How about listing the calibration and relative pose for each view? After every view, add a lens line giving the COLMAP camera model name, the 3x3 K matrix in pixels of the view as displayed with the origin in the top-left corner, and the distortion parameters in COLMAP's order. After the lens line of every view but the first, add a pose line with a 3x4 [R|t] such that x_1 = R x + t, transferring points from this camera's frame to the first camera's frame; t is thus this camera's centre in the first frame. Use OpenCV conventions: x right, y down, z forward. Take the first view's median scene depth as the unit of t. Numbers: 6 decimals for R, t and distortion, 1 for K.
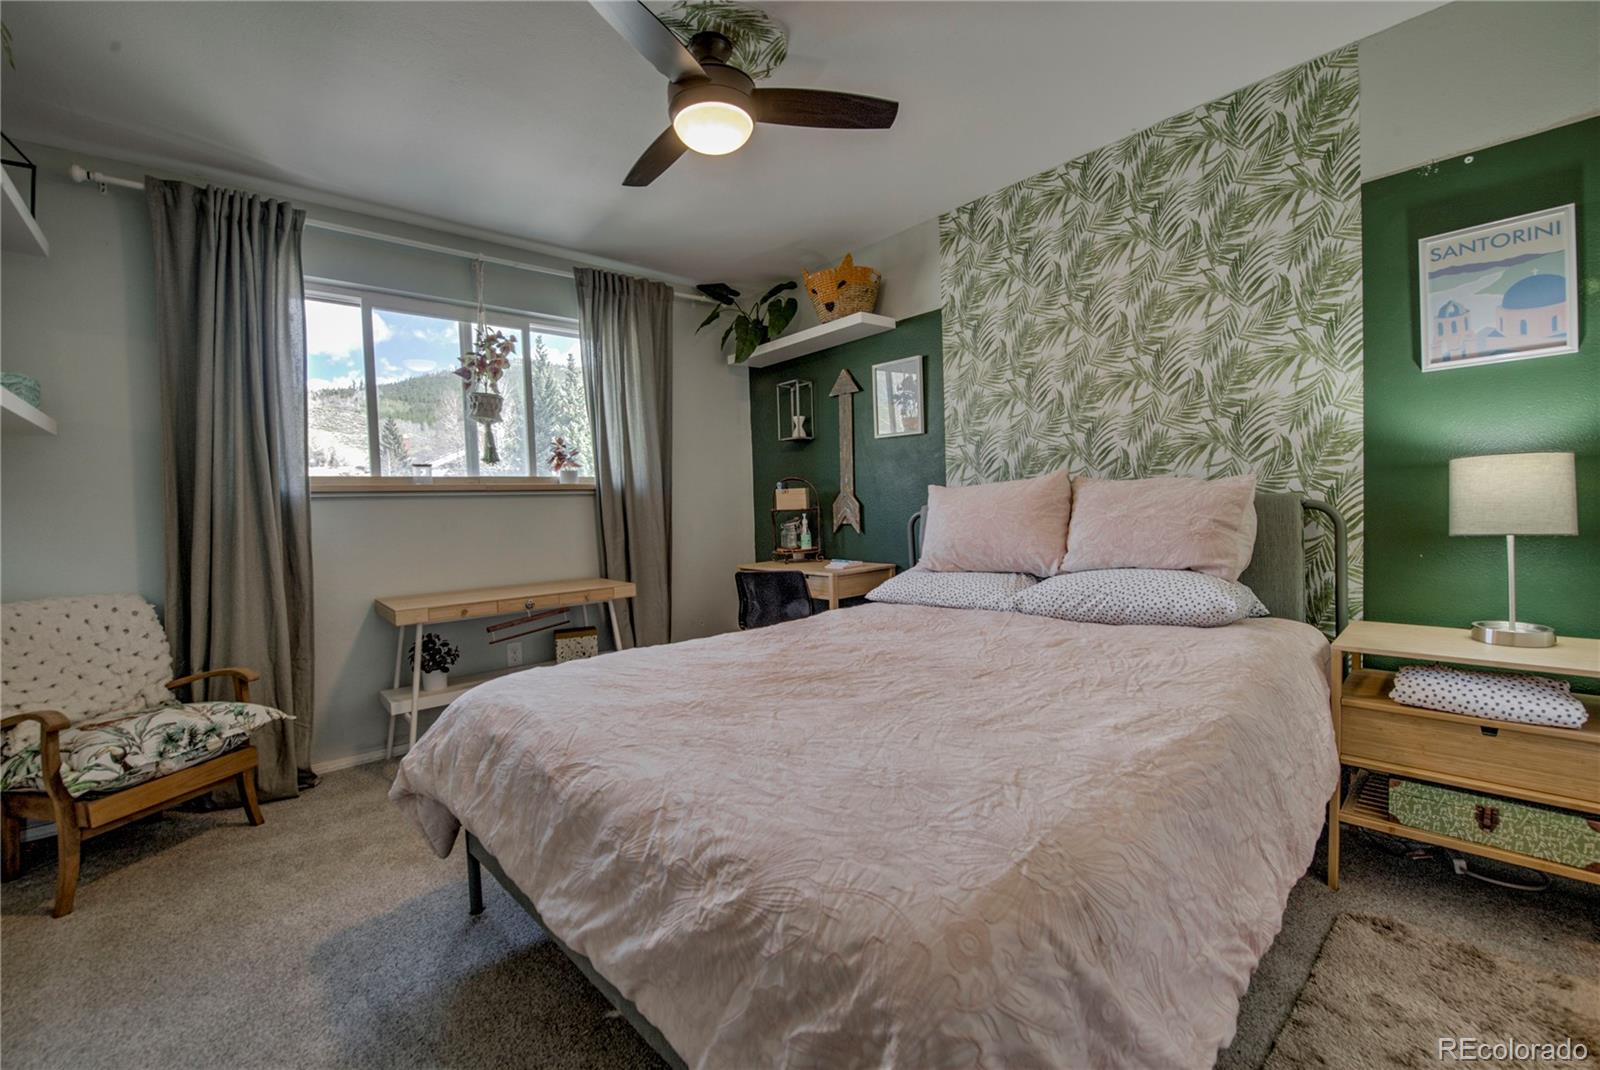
lens RADIAL K [[652.9, 0, 800.6], [0, 652.9, 529.0], [0, 0, 1]] dist [-0.017100, -0.001578]
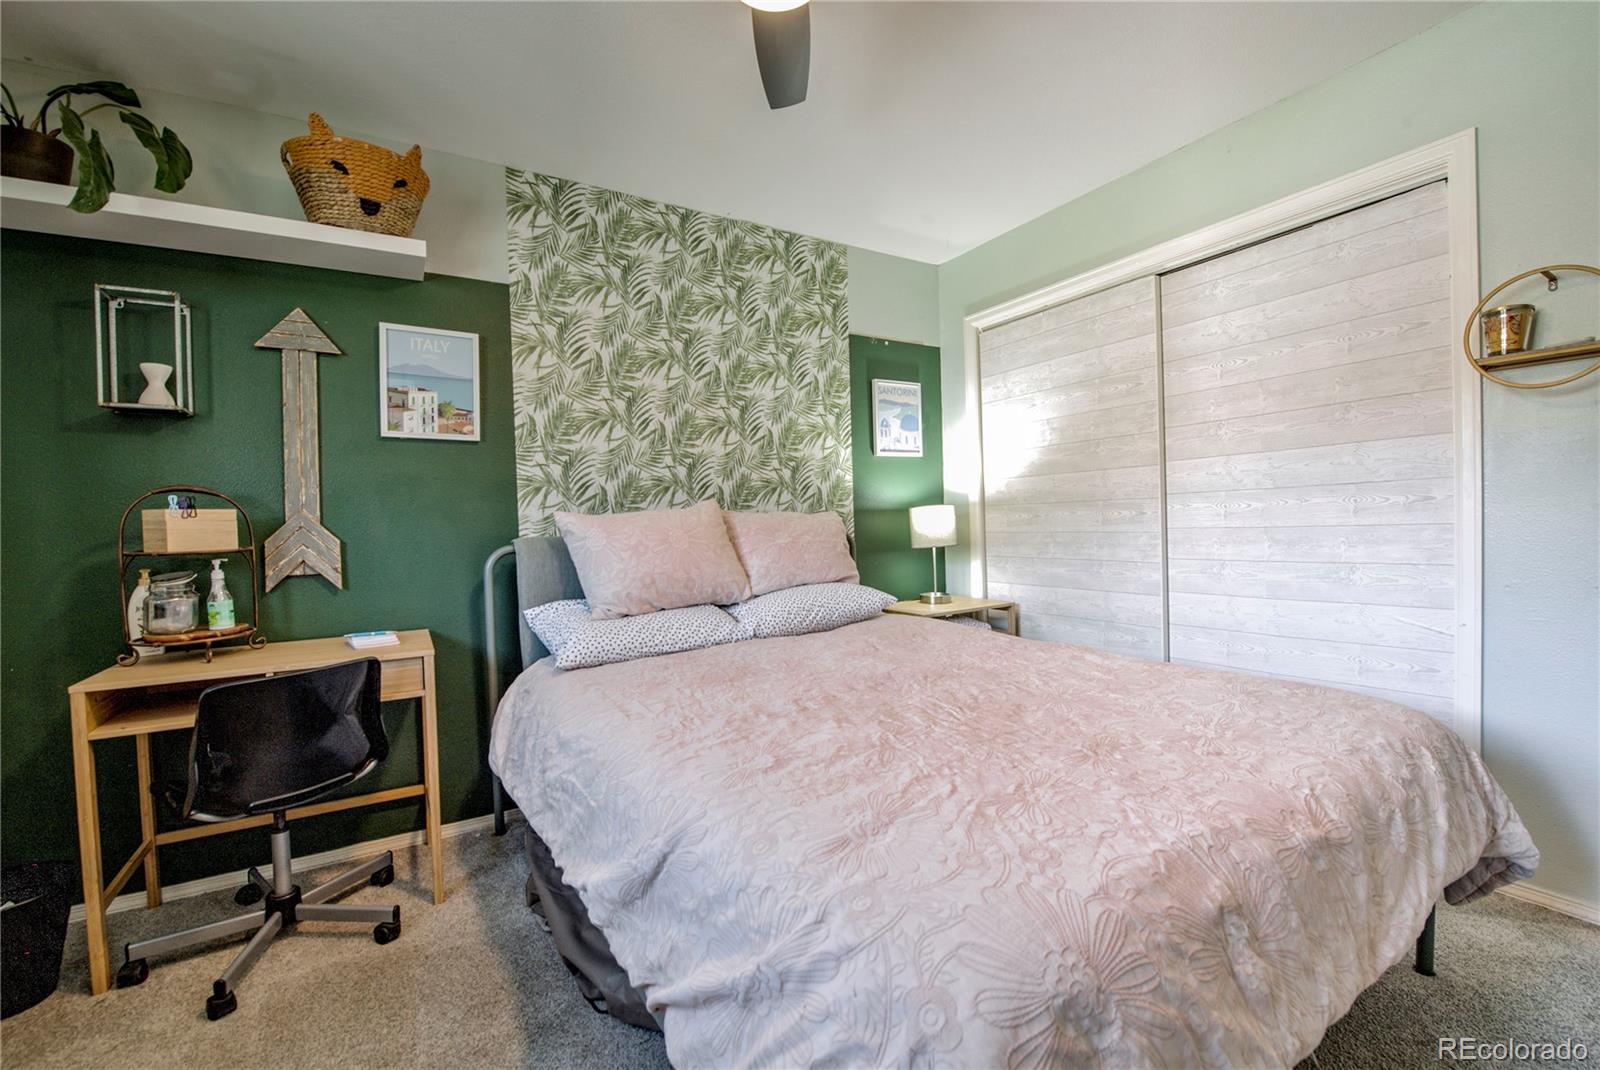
lens RADIAL K [[652.9, 0, 801.4], [0, 652.9, 534.4], [0, 0, 1]] dist [-0.017100, -0.001578]
pose [[0.183111, 0.010232, 0.983039, -0.565672], [0.061366, 0.997877, -0.021817, -0.006193], [-0.981175, 0.064320, 0.182094, 0.643808]]
